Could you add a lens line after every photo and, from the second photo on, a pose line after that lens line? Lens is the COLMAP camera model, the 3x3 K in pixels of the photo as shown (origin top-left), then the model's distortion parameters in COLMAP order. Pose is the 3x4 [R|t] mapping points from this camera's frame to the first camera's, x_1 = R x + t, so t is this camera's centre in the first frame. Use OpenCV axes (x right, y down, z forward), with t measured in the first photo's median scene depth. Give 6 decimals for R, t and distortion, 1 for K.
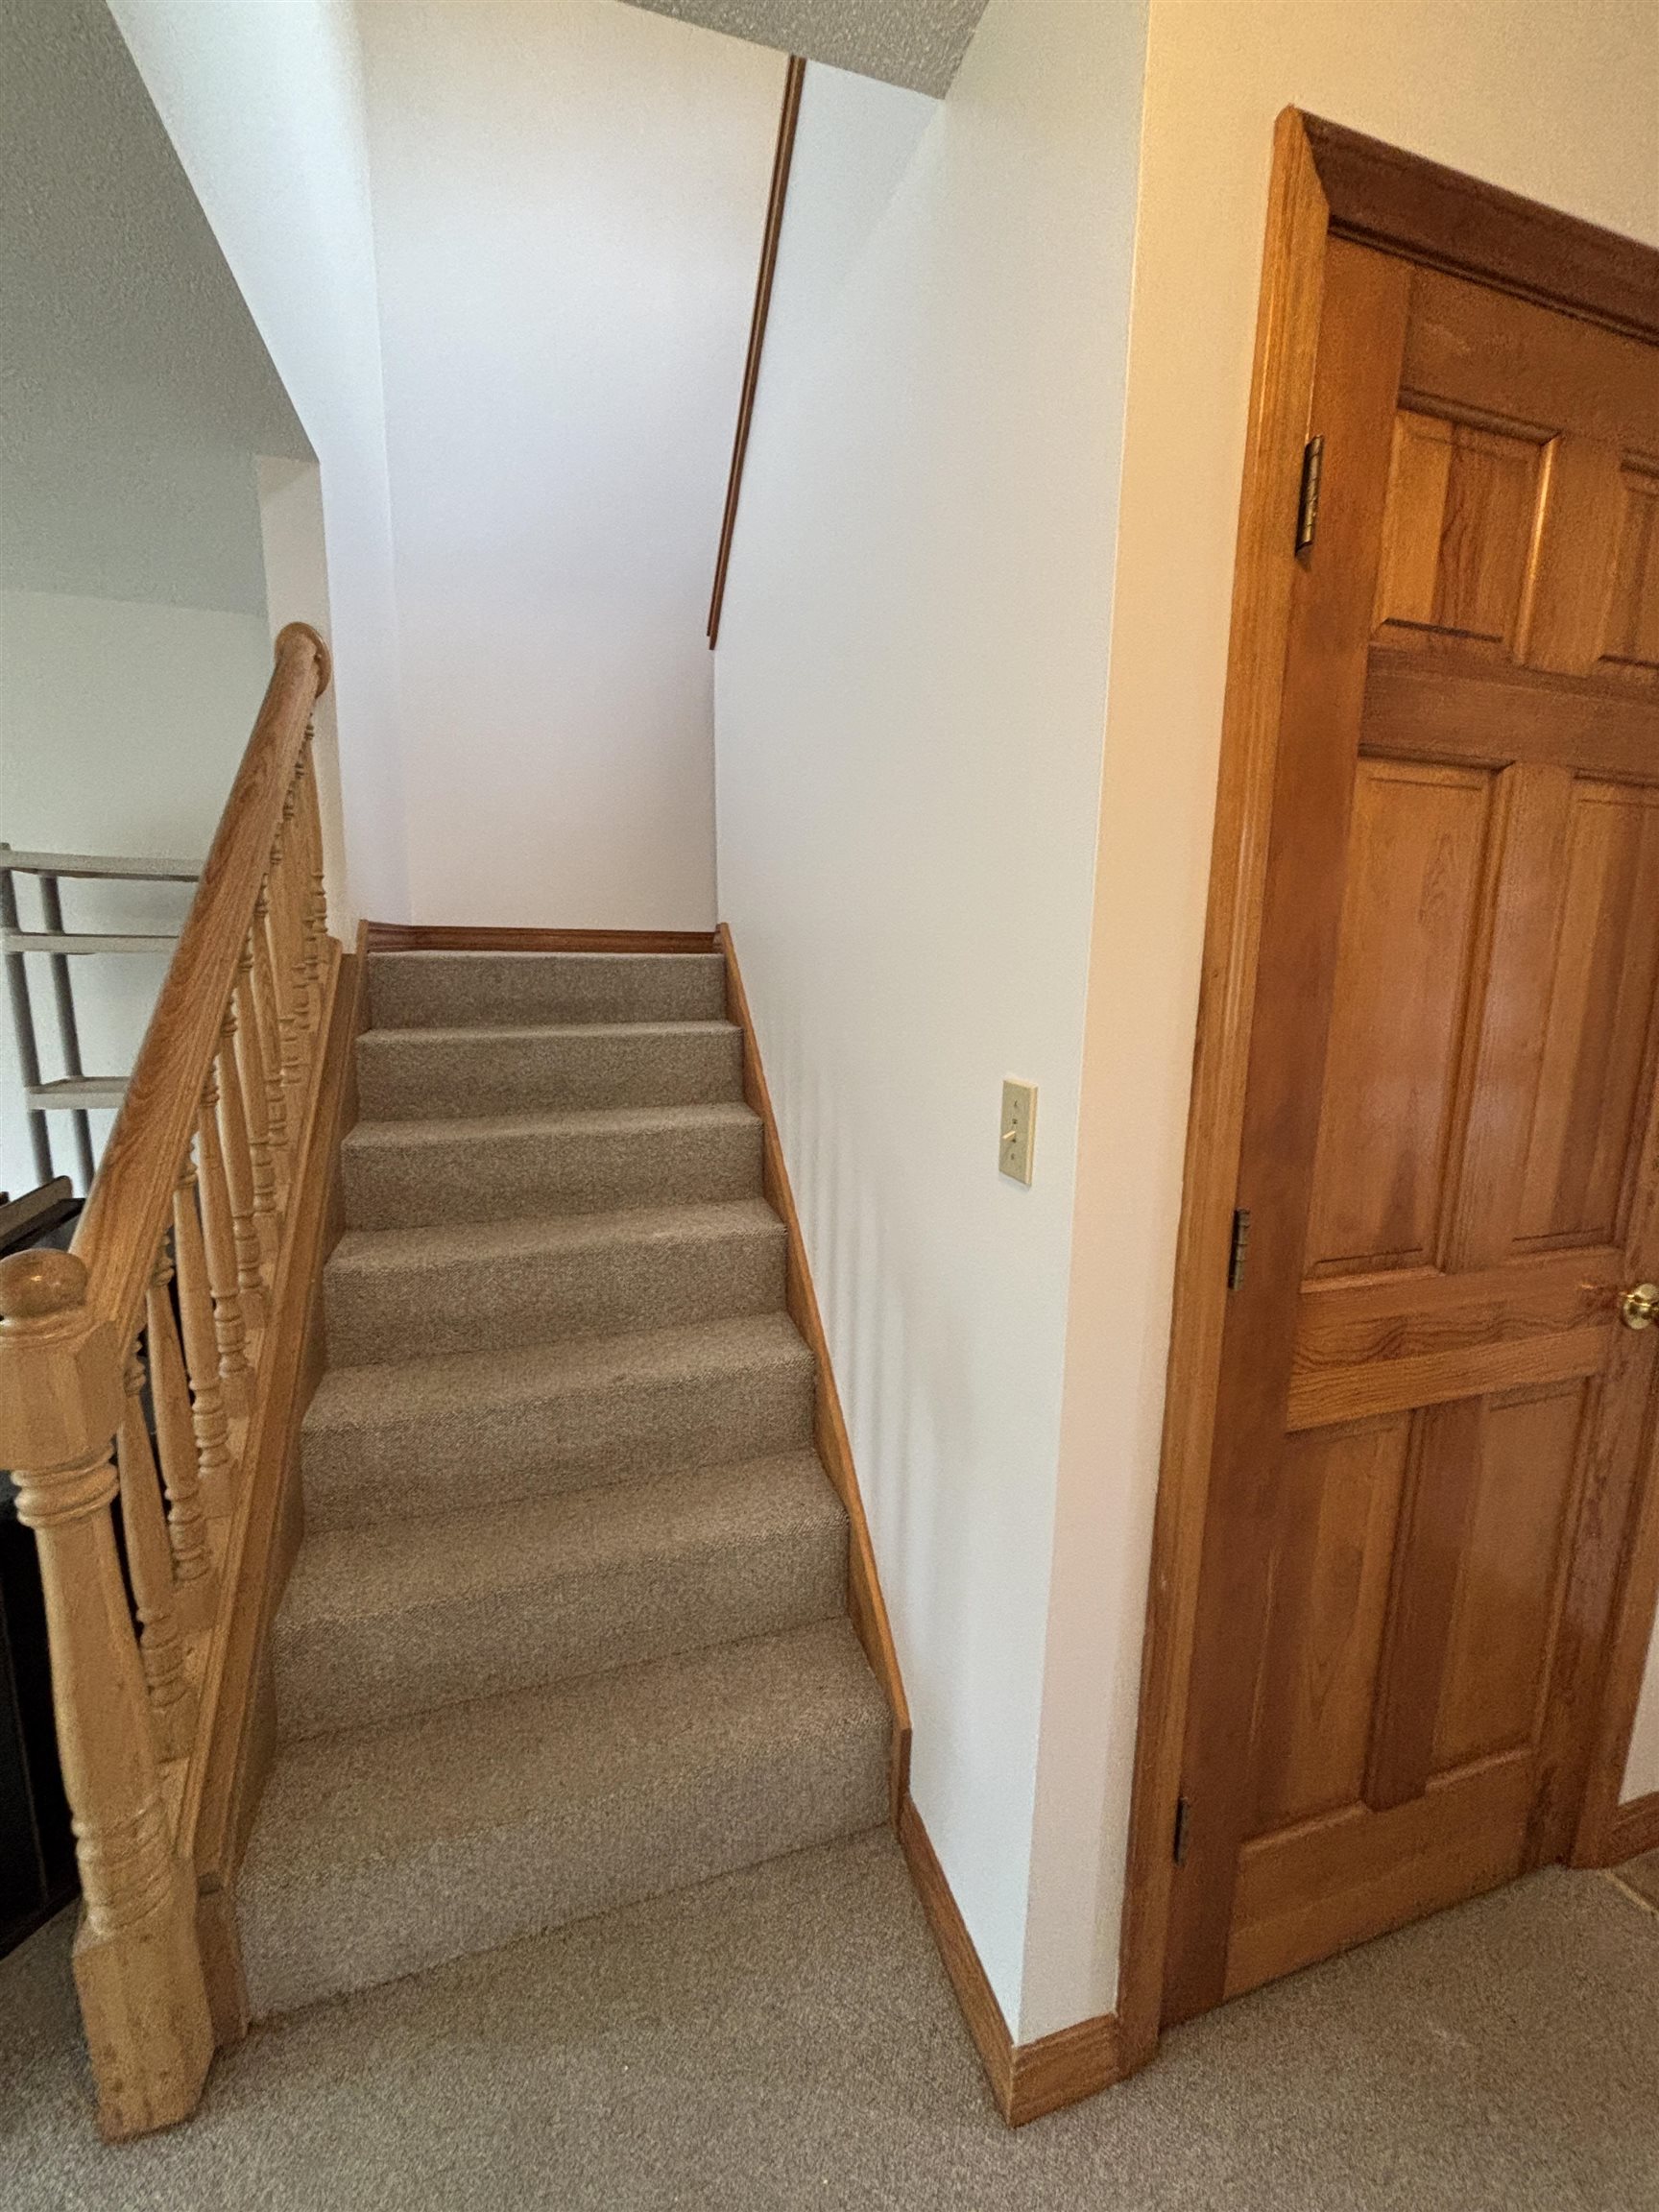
lens RADIAL K [[892.8, 0, 857.0], [0, 892.8, 1113.3], [0, 0, 1]] dist [0.014597, -0.000176]
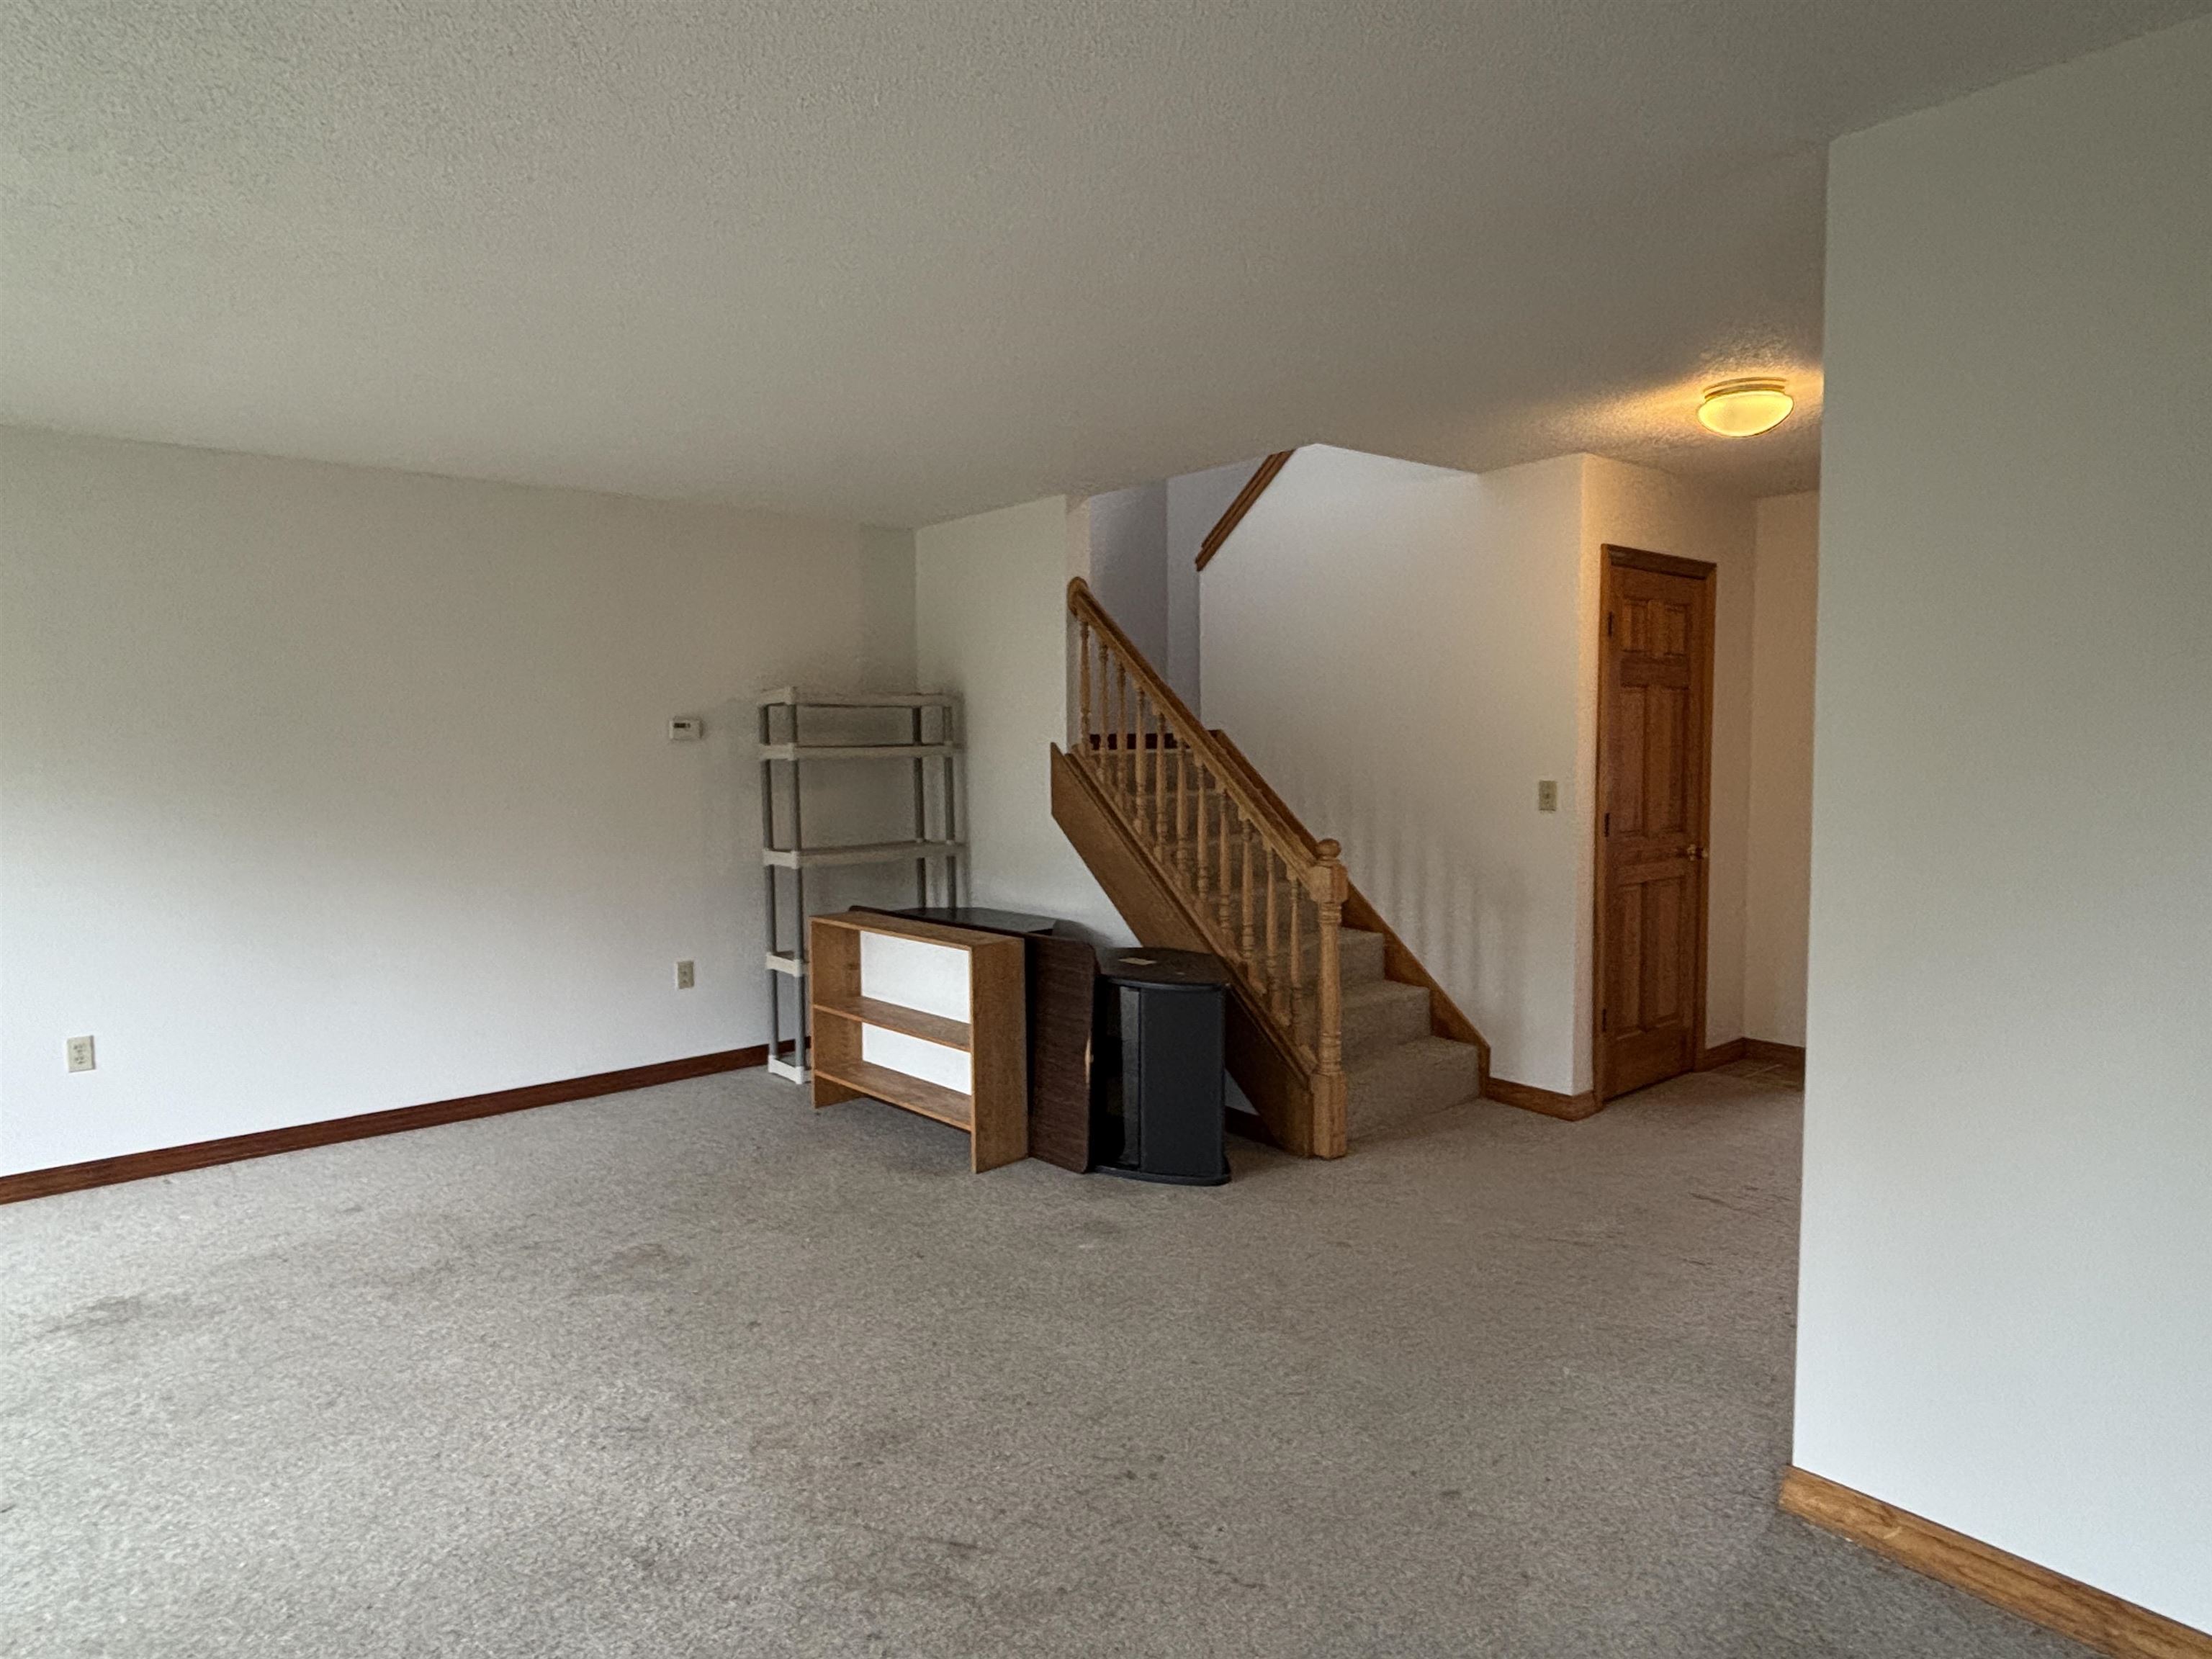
lens RADIAL K [[1243.1, 0, 1106.0], [0, 1243.1, 829.5], [0, 0, 1]] dist [0.036807, 0.000329]
pose [[0.926497, -0.050318, 0.372924, -2.713471], [0.089680, 0.991990, -0.088956, 0.362088], [-0.365460, 0.115861, 0.923588, -2.341658]]
